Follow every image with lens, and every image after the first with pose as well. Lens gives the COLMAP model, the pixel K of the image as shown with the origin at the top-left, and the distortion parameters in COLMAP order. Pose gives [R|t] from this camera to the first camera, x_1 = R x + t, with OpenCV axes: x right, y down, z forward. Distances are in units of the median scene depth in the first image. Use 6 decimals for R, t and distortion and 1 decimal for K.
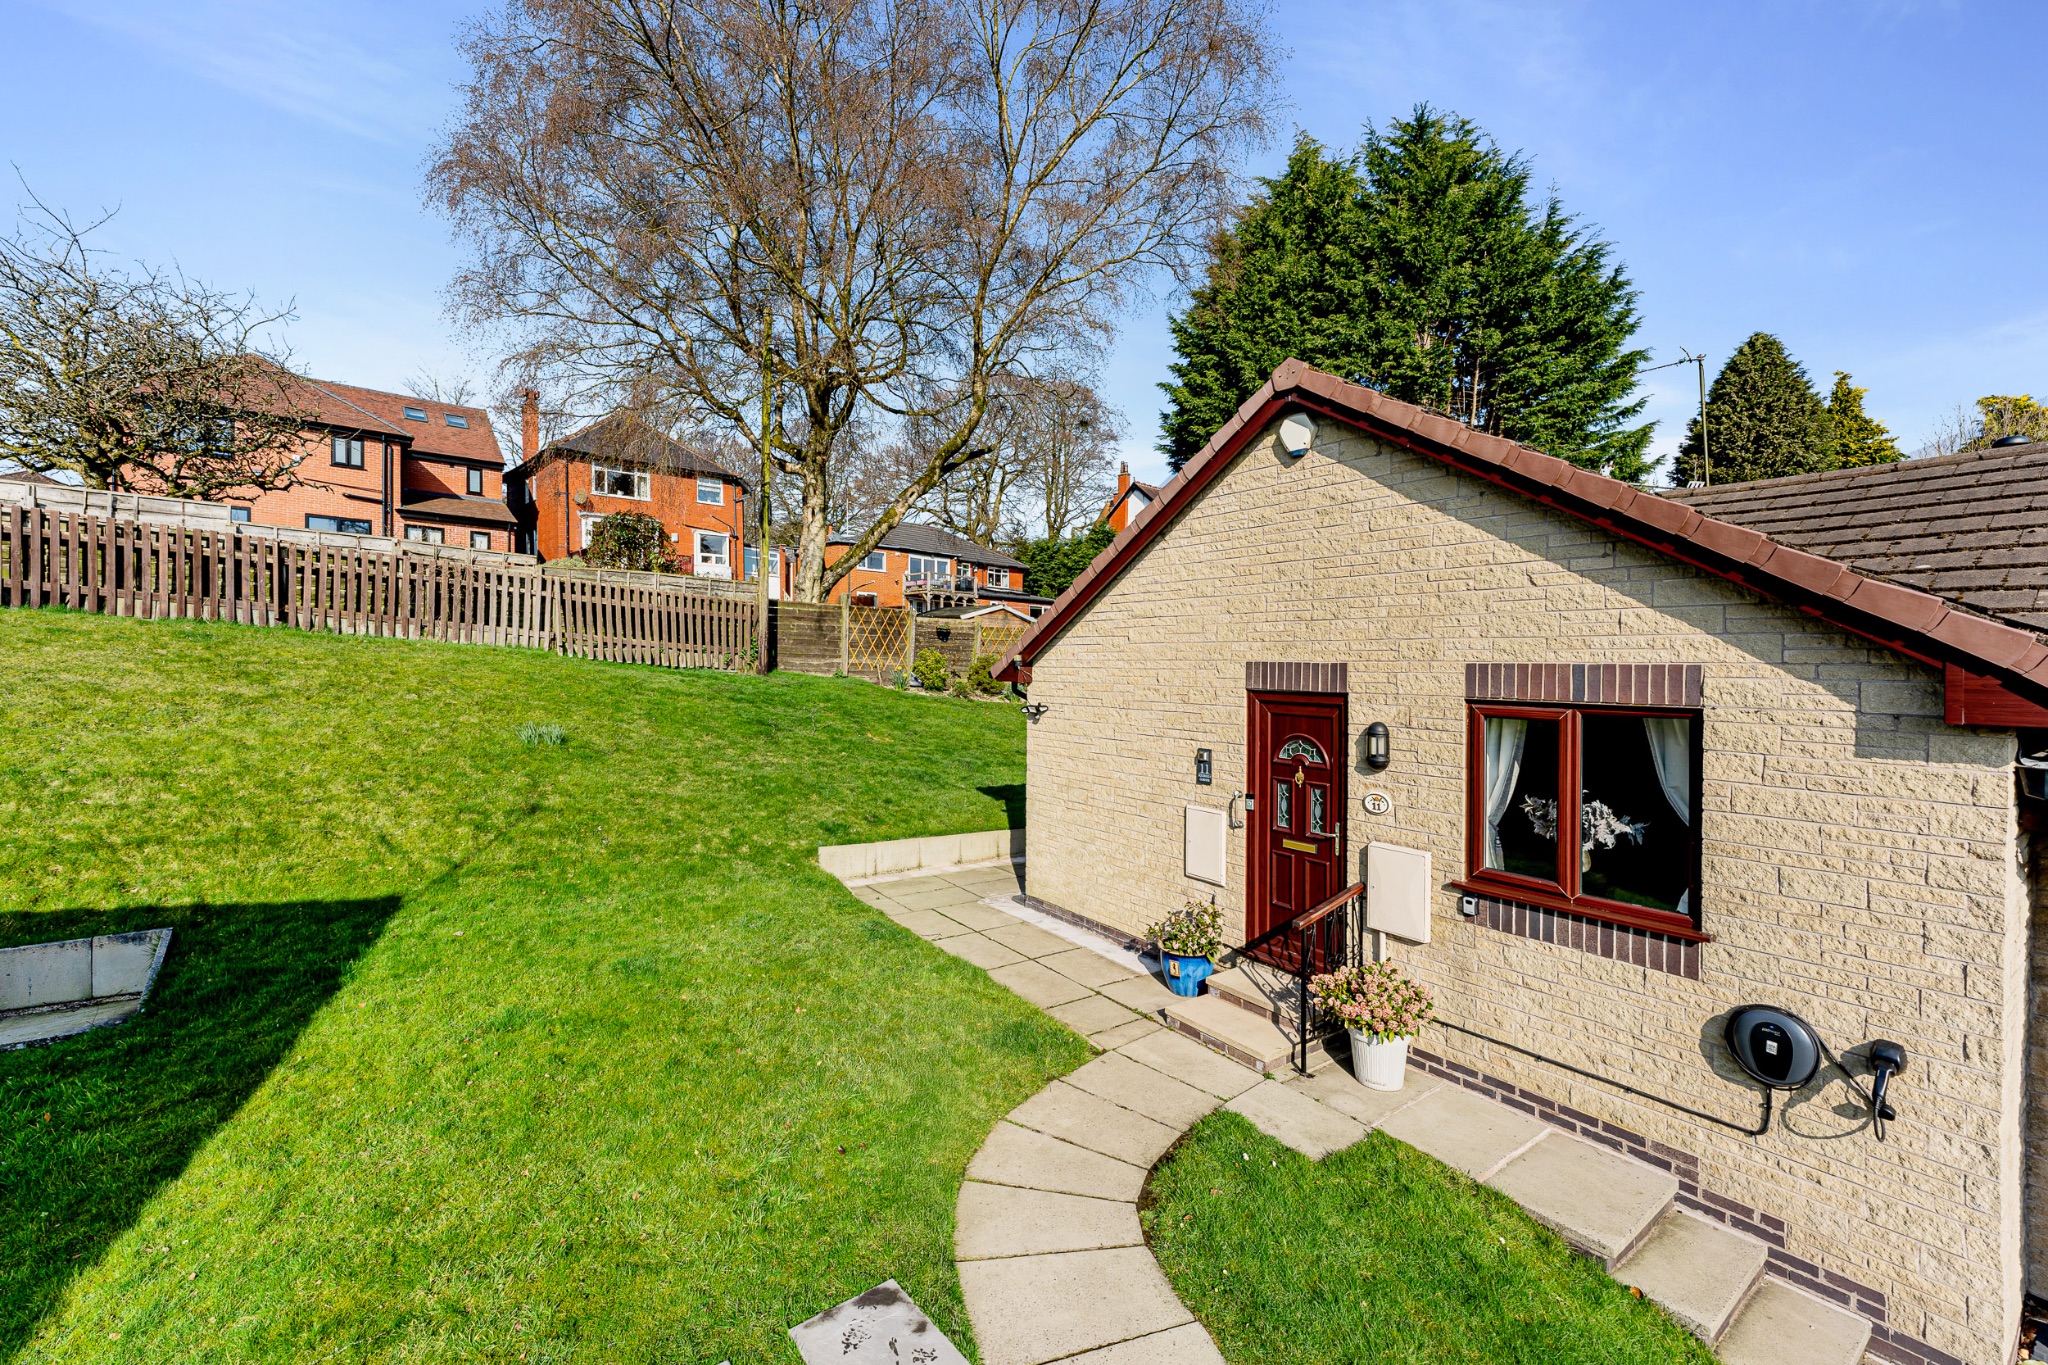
lens RADIAL K [[852.2, 0, 1037.0], [0, 852.2, 696.2], [0, 0, 1]] dist [-0.000804, 0.000221]
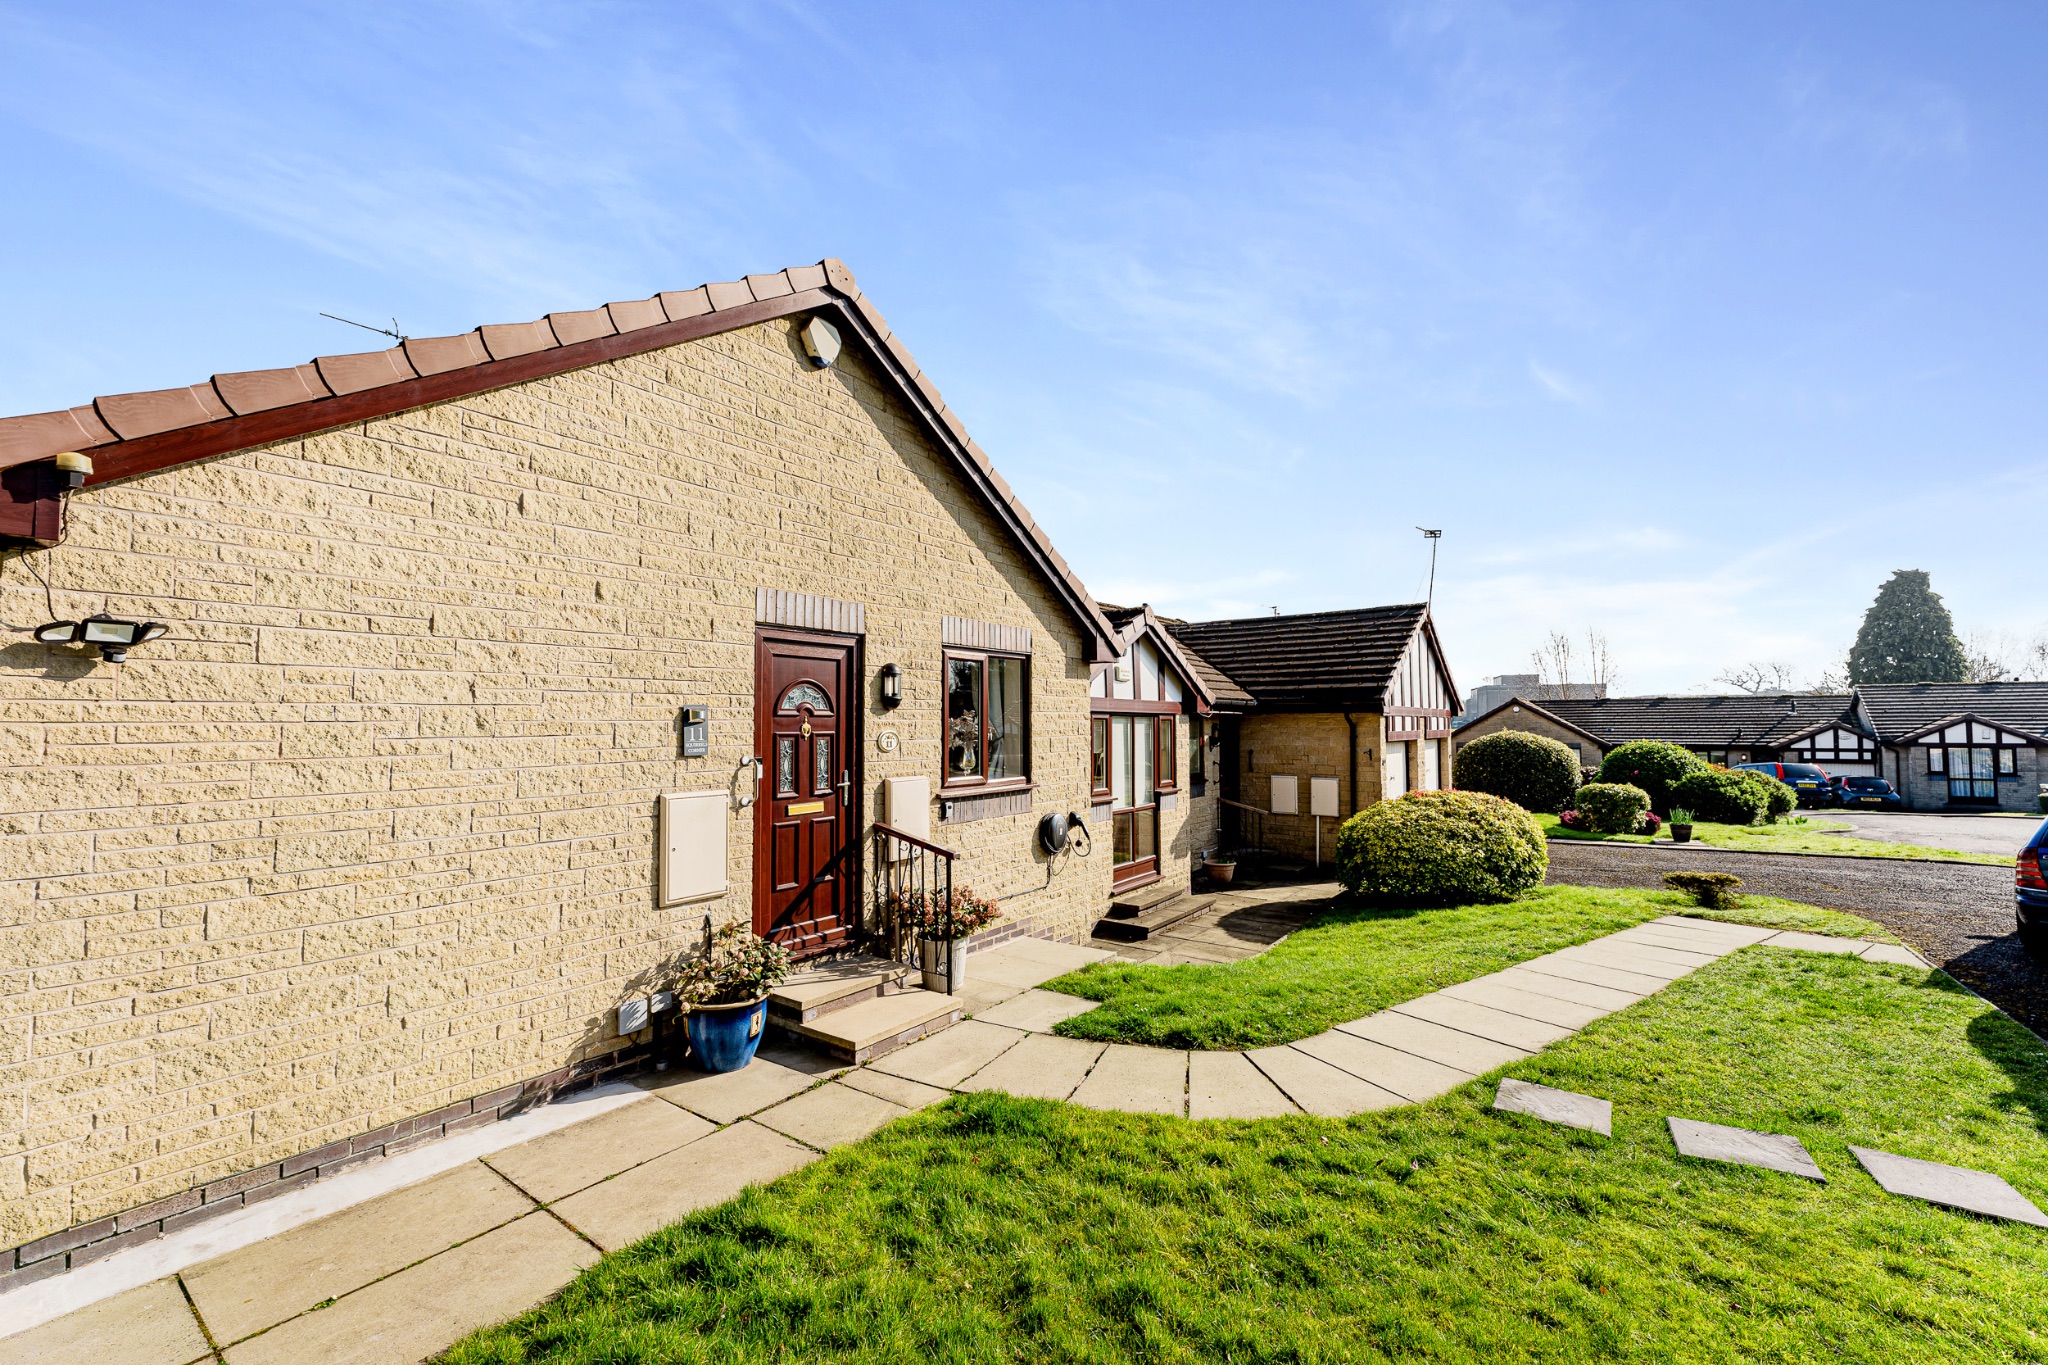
lens RADIAL K [[852.2, 0, 987.7], [0, 852.2, 695.2], [0, 0, 1]] dist [-0.000804, 0.000221]
pose [[-0.294197, 0.020678, 0.955521, -0.411695], [0.036453, 0.999281, -0.010401, 0.054676], [-0.955049, 0.031772, -0.294740, 0.768057]]
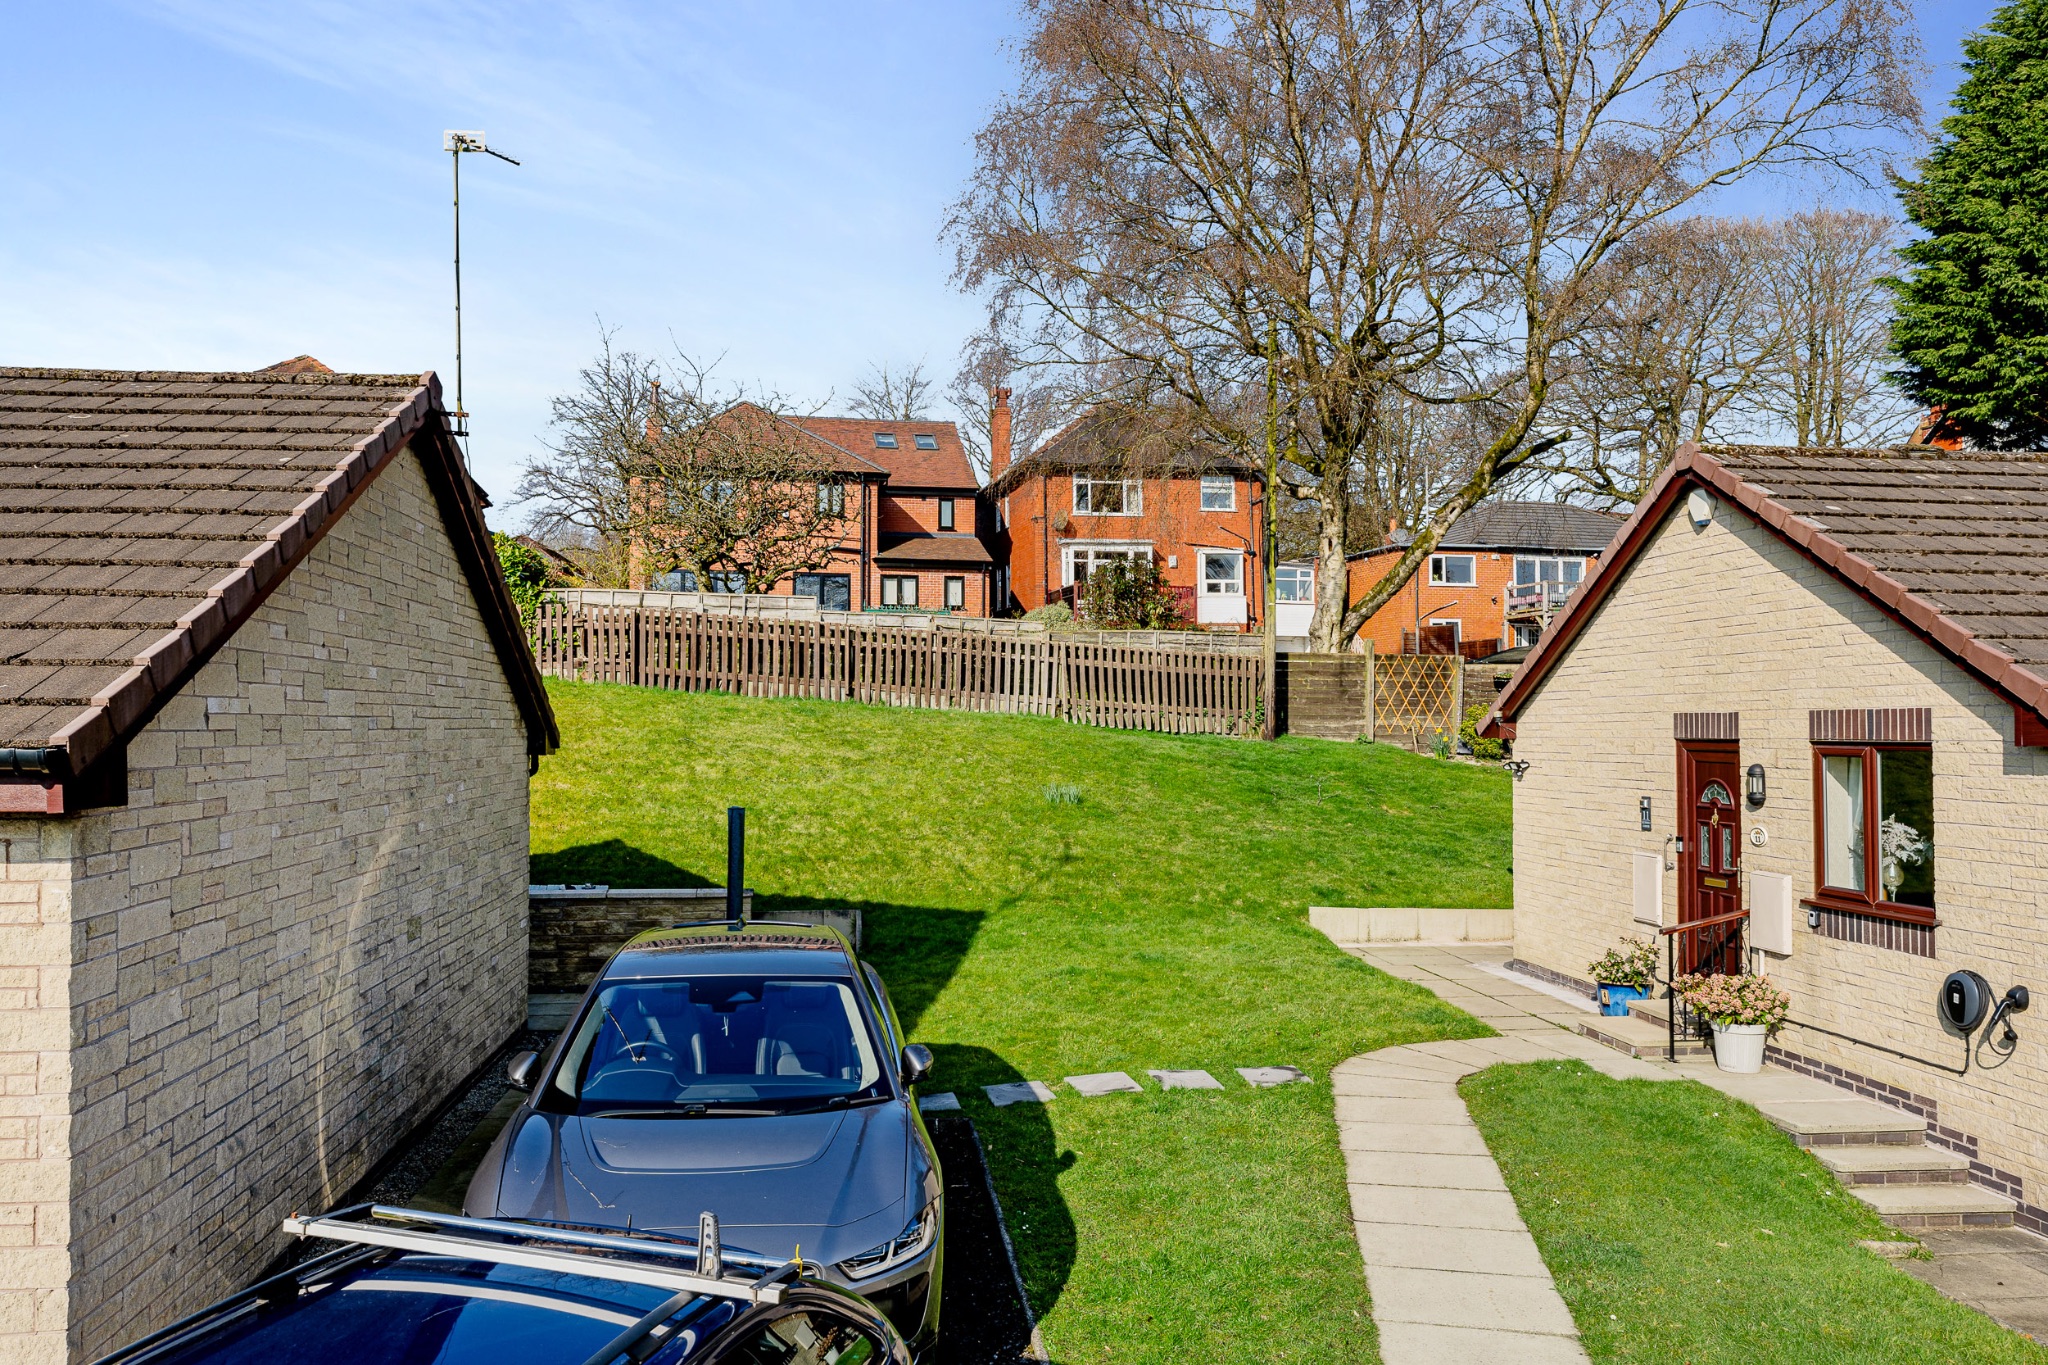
lens RADIAL K [[1442.7, 0, 977.4], [0, 1442.7, 742.2], [0, 0, 1]] dist [-0.026234, -0.009277]
pose [[0.859934, -0.012670, -0.510247, 0.307497], [-0.003265, 0.999535, -0.030324, 0.040035], [0.510394, 0.027743, 0.859493, -0.740490]]
